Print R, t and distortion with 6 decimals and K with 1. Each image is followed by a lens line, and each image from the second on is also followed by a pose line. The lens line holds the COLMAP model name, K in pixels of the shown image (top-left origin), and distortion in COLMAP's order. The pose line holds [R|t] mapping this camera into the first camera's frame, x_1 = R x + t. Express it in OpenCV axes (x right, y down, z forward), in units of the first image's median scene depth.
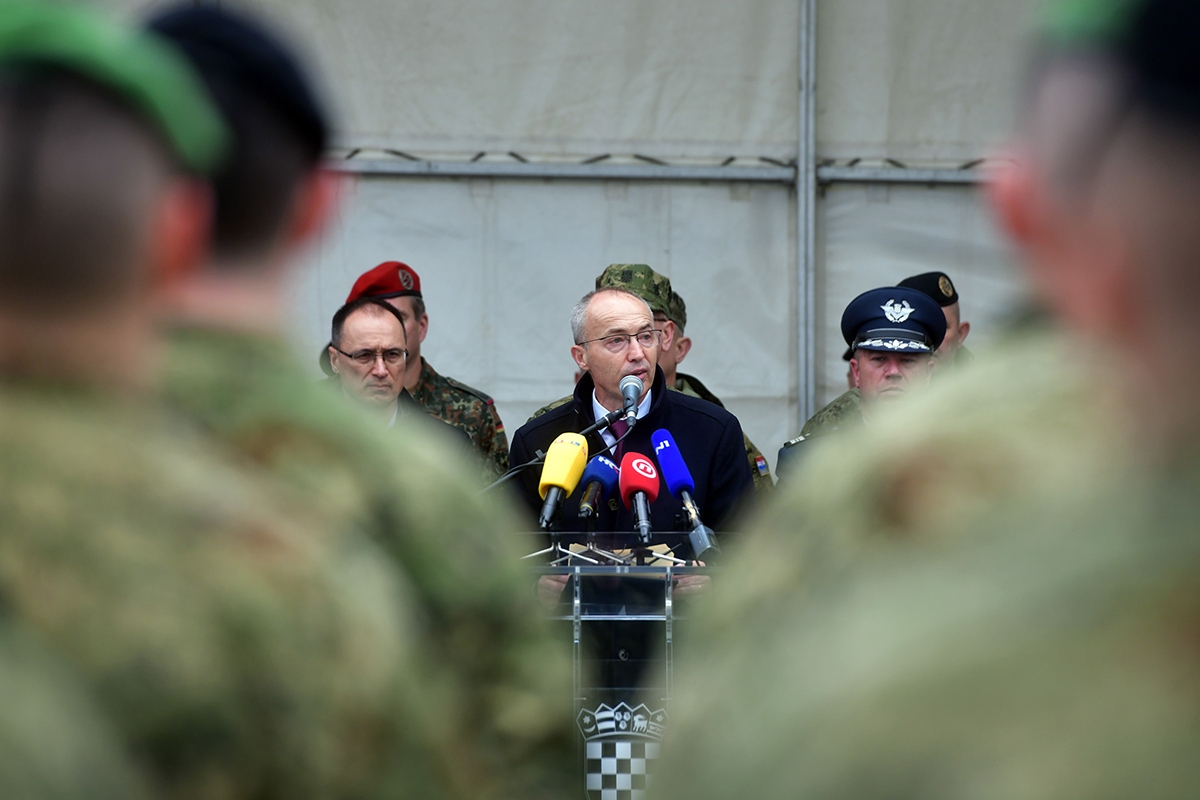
lens RADIAL K [[7481.7, 0, 710.8], [0, 7481.7, 471.7], [0, 0, 1]] dist [2.715045, 0.000000]
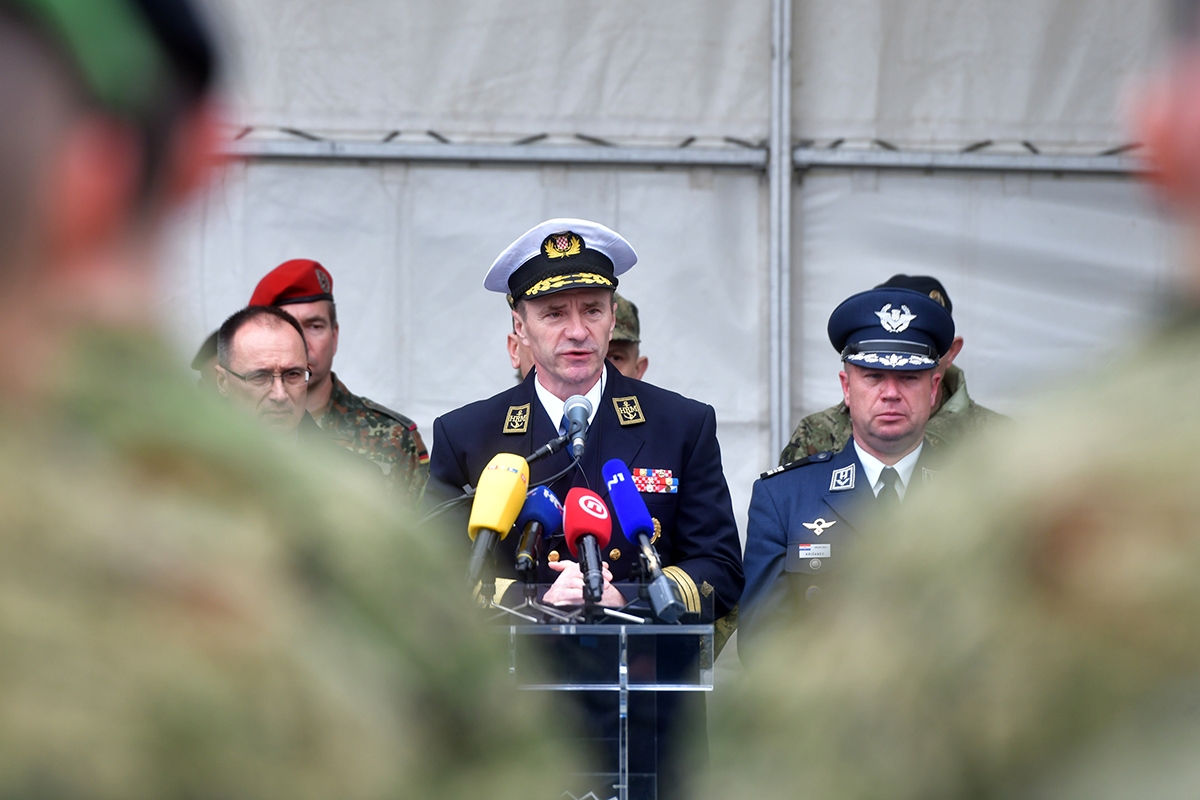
lens RADIAL K [[7481.7, 0, 568.2], [0, 7481.7, 385.4], [0, 0, 1]] dist [2.715045, 0.000000]
pose [[0.999971, 0.002005, 0.007372, -0.017260], [-0.001890, 0.999877, -0.015564, -0.000977], [-0.007402, 0.015550, 0.999852, 0.160965]]
